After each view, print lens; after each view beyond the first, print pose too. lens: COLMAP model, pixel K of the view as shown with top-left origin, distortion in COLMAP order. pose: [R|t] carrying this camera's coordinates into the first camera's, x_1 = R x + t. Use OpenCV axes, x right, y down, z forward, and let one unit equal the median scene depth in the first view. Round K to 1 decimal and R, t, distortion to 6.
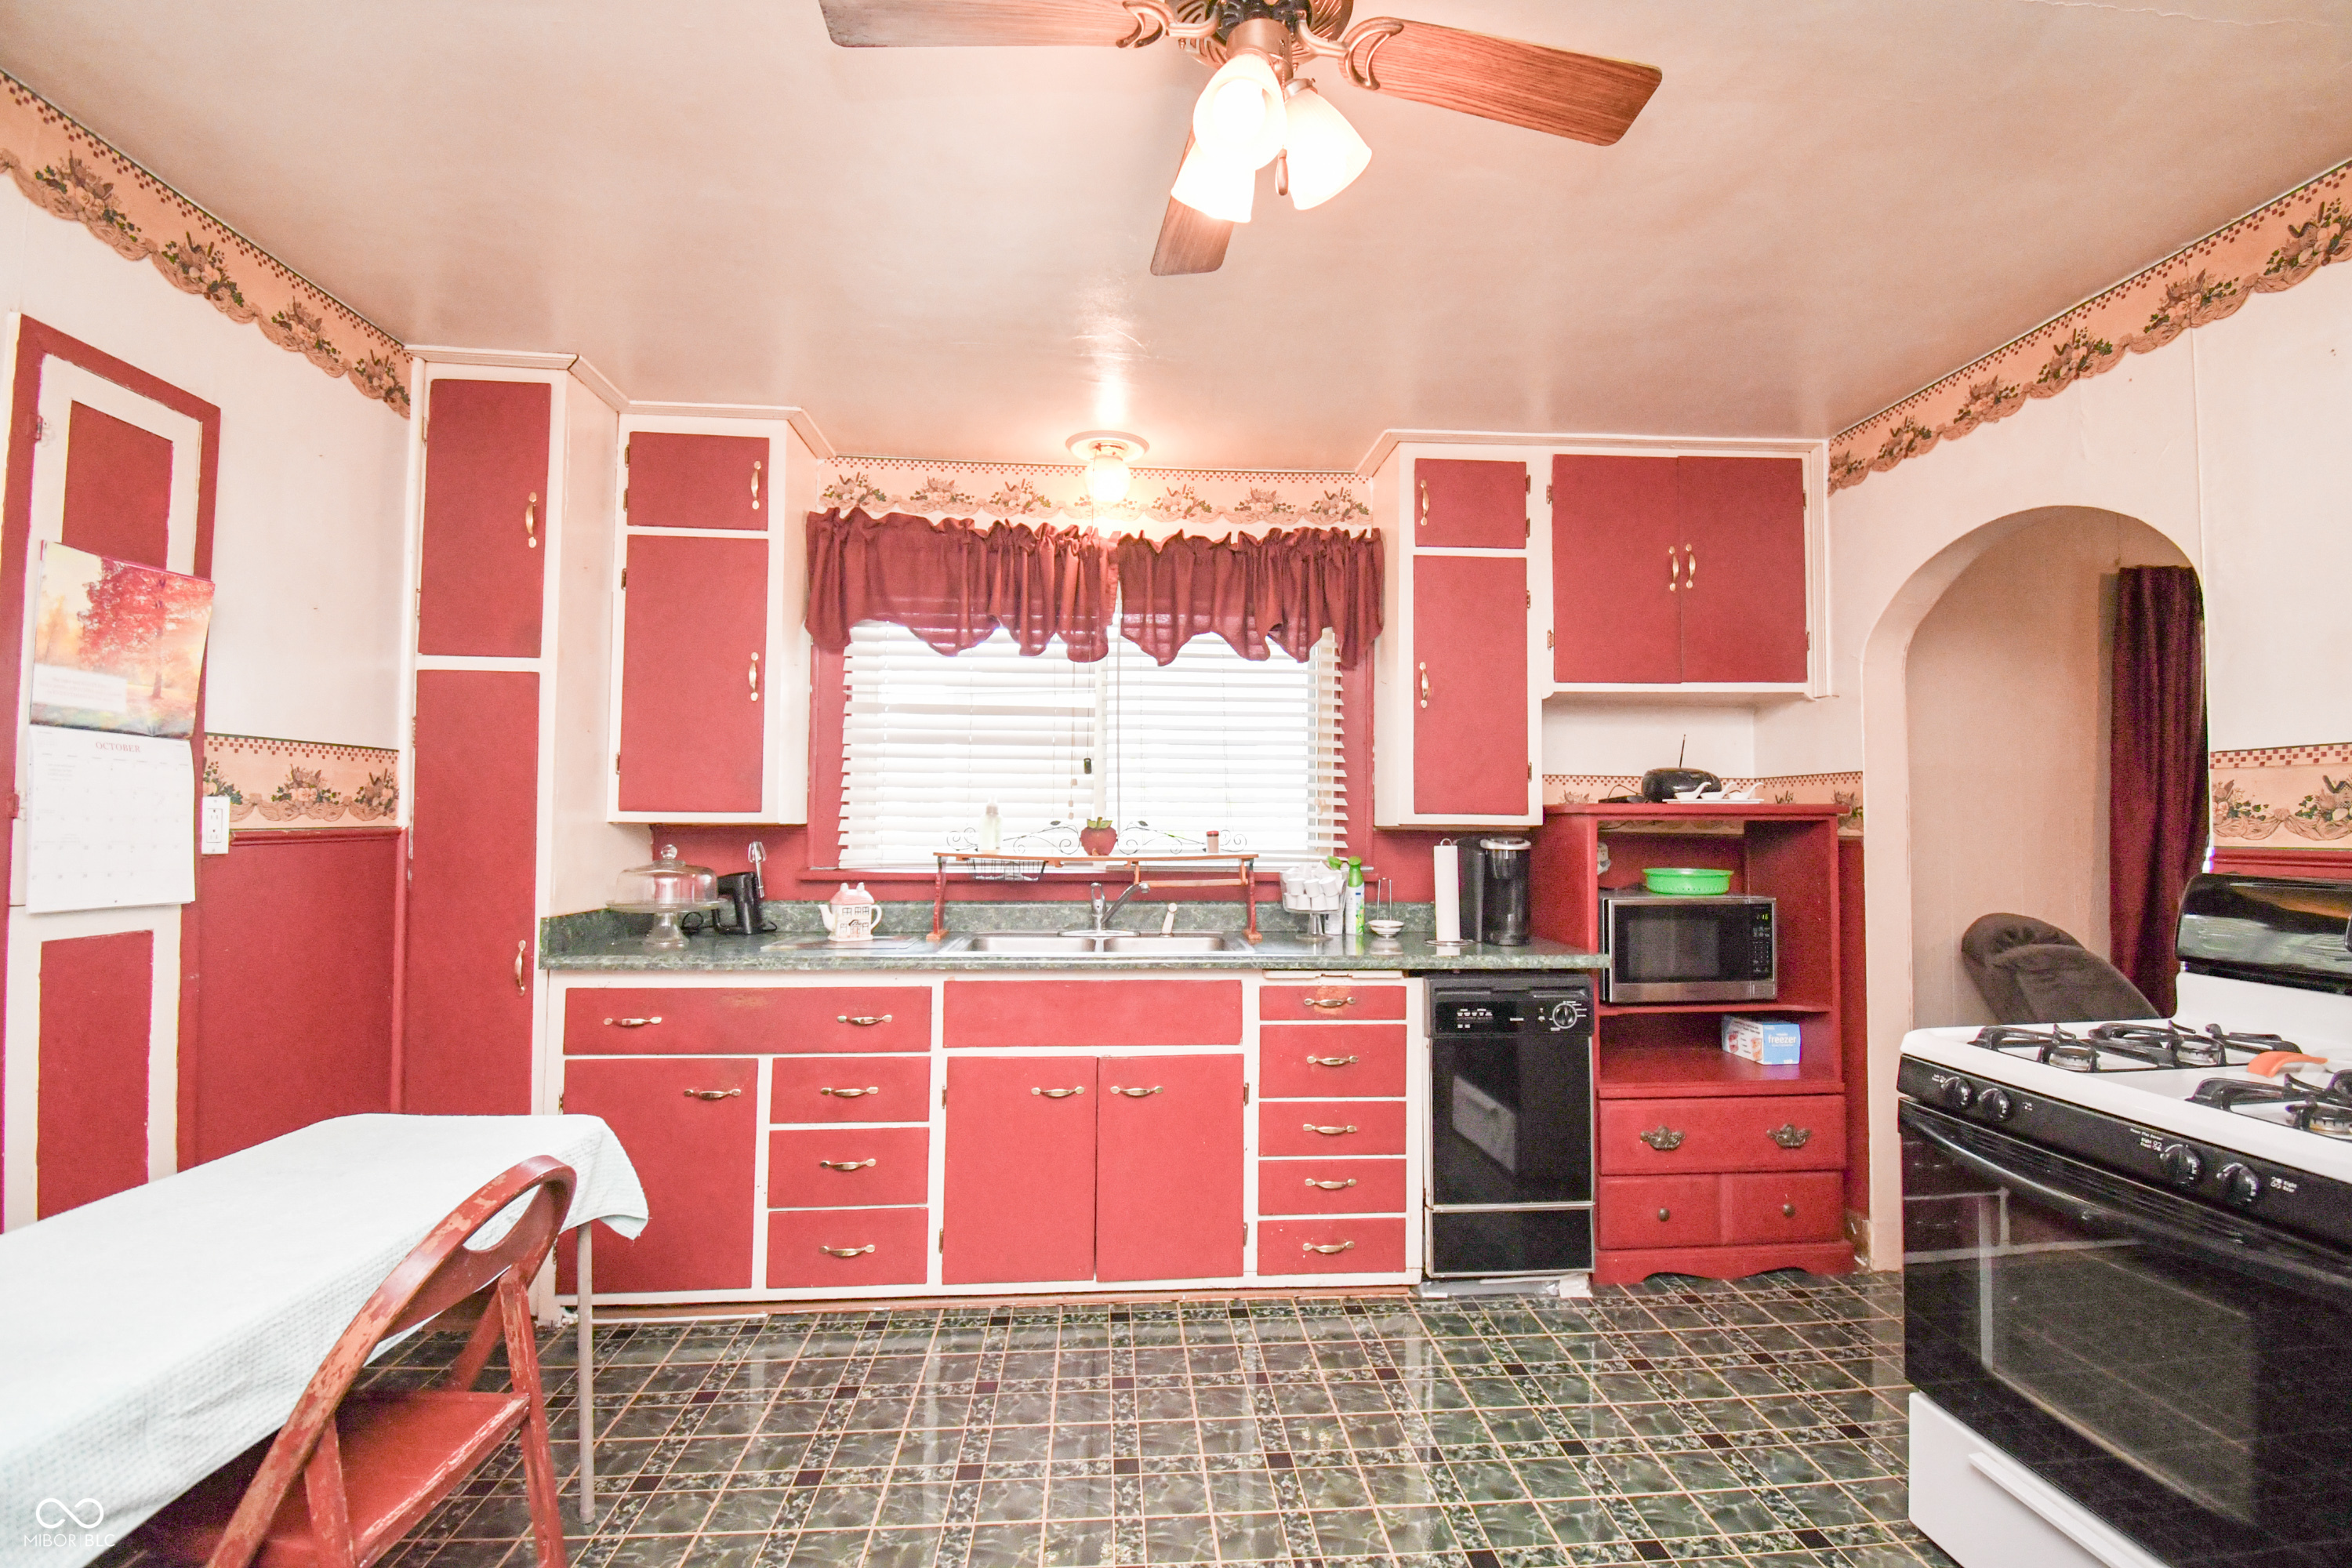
lens RADIAL K [[1004.8, 0, 1194.3], [0, 1004.8, 791.2], [0, 0, 1]] dist [-0.007601, -0.001460]
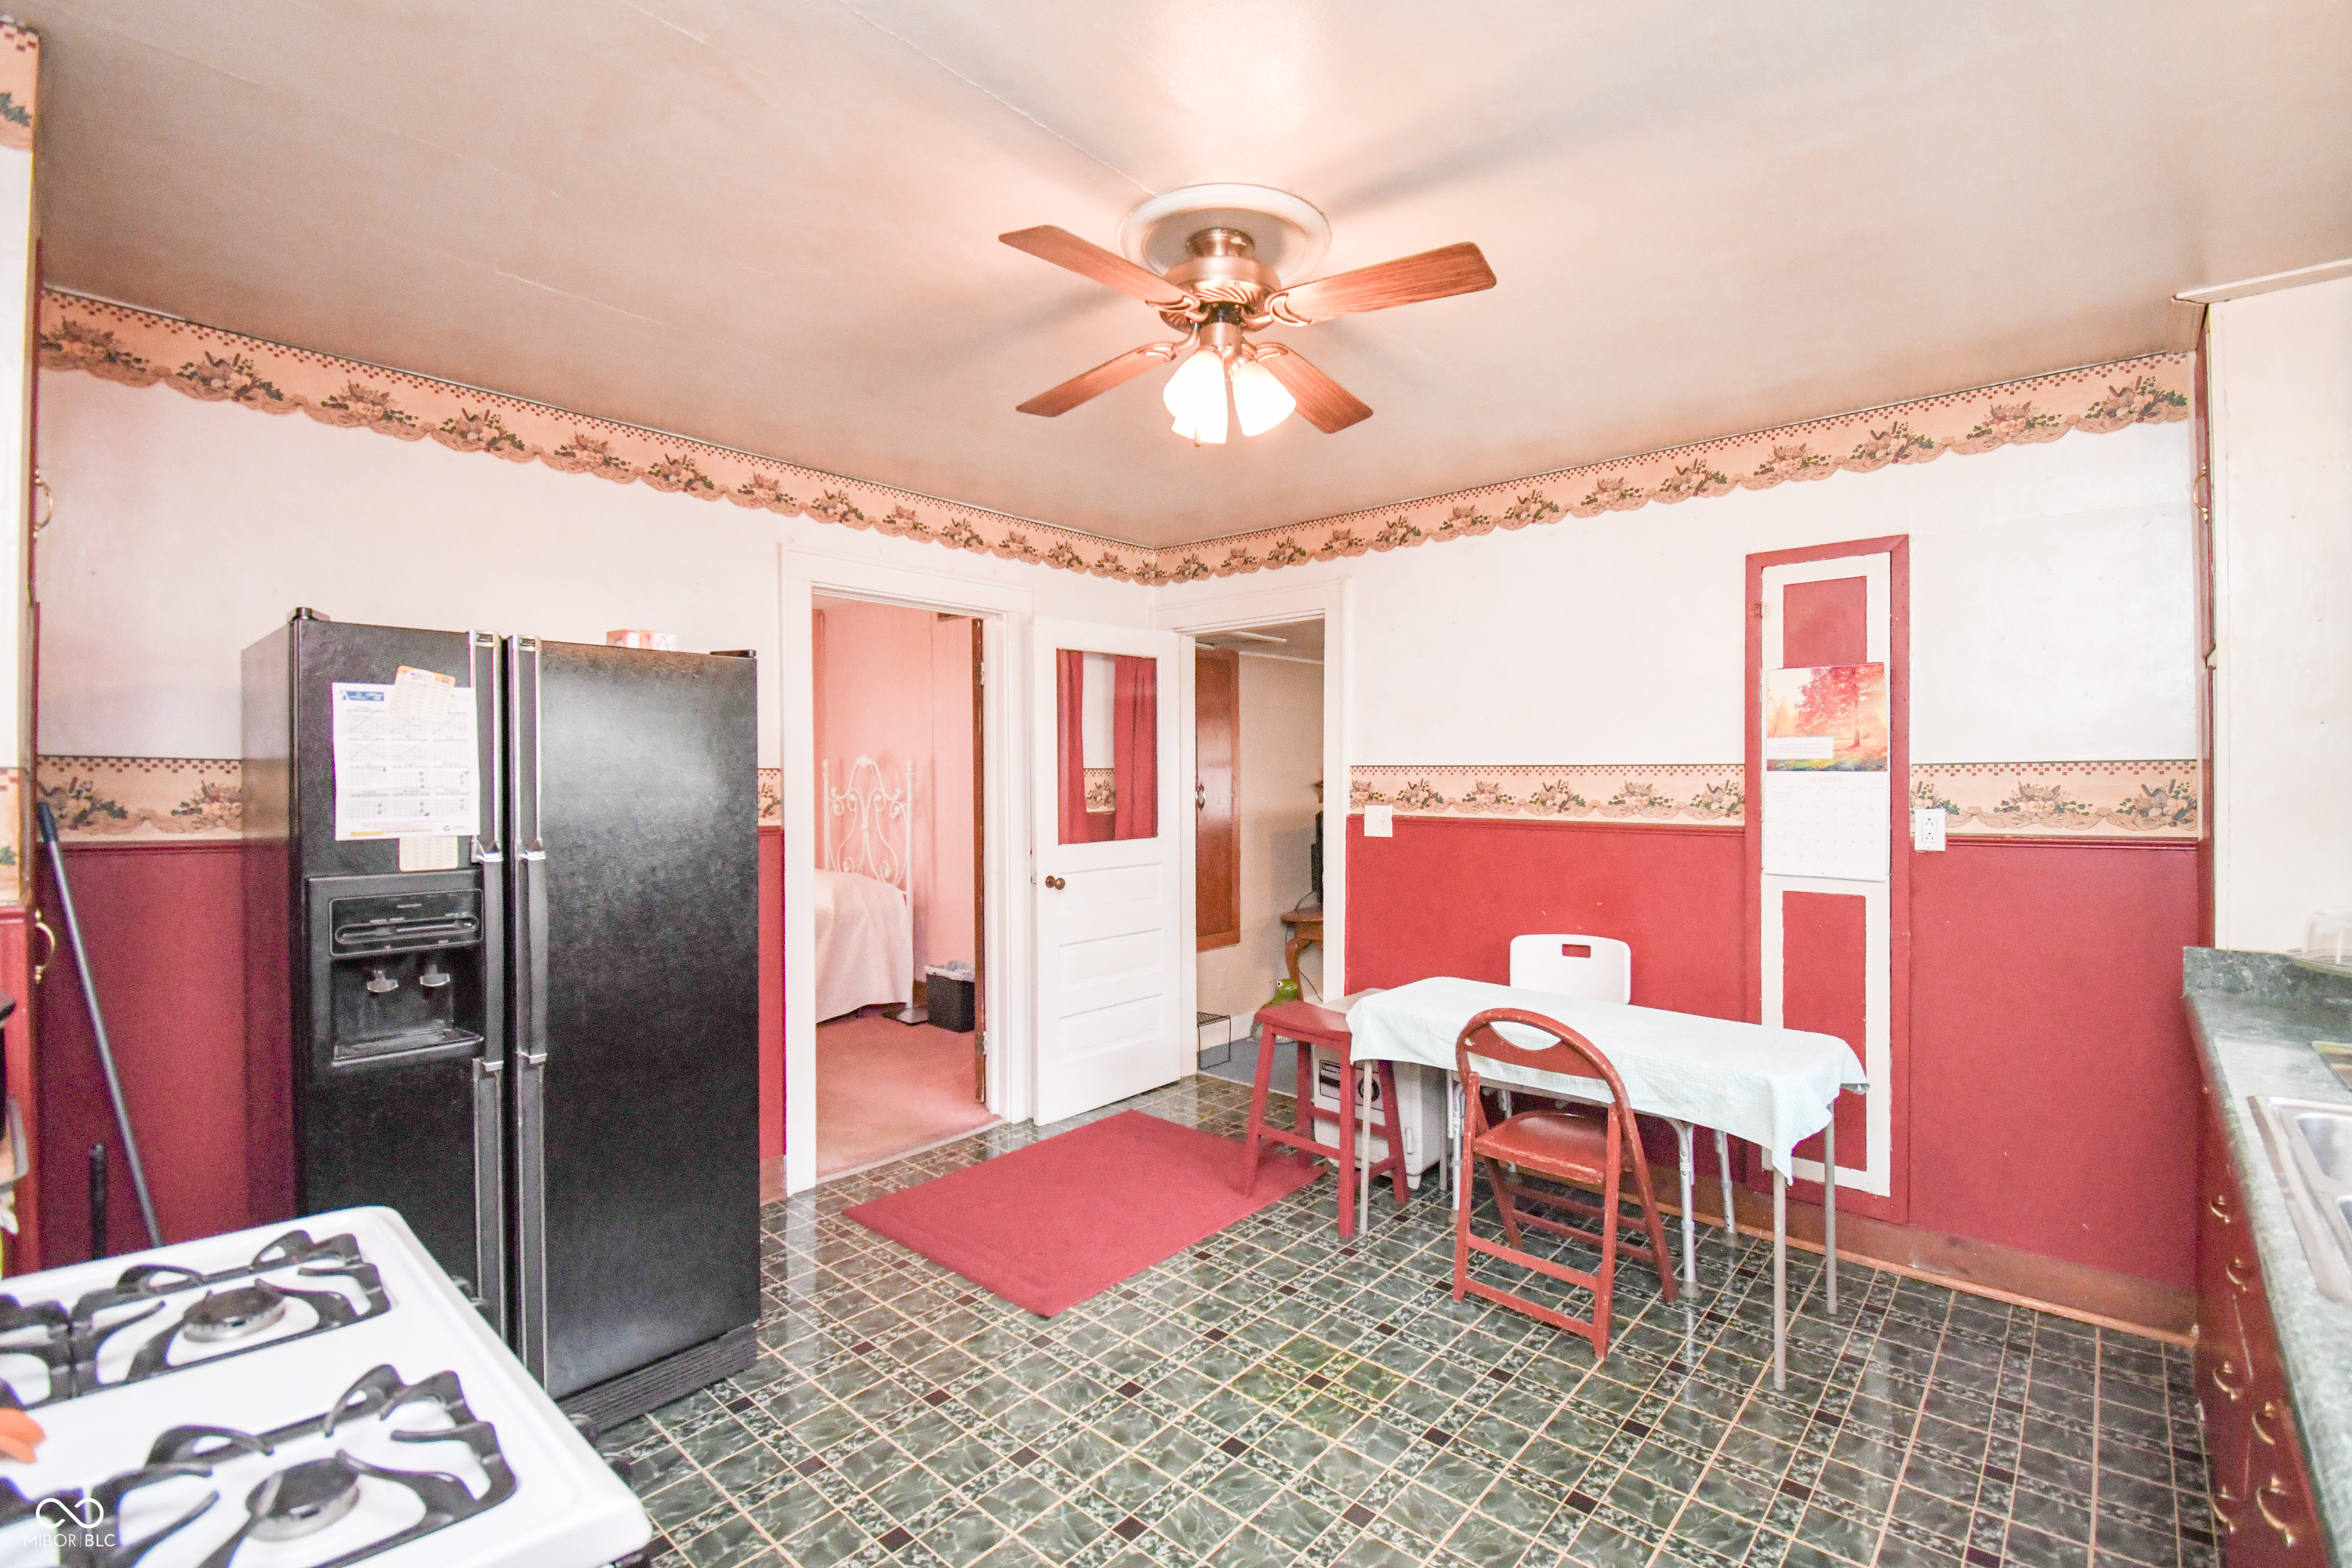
lens RADIAL K [[1004.8, 0, 1177.2], [0, 1004.8, 783.6], [0, 0, 1]] dist [-0.007601, -0.001460]
pose [[-0.702721, 0.001113, -0.711464, 0.812151], [0.021583, 0.999572, -0.019753, -0.027277], [0.711138, -0.029236, -0.702444, 1.336956]]
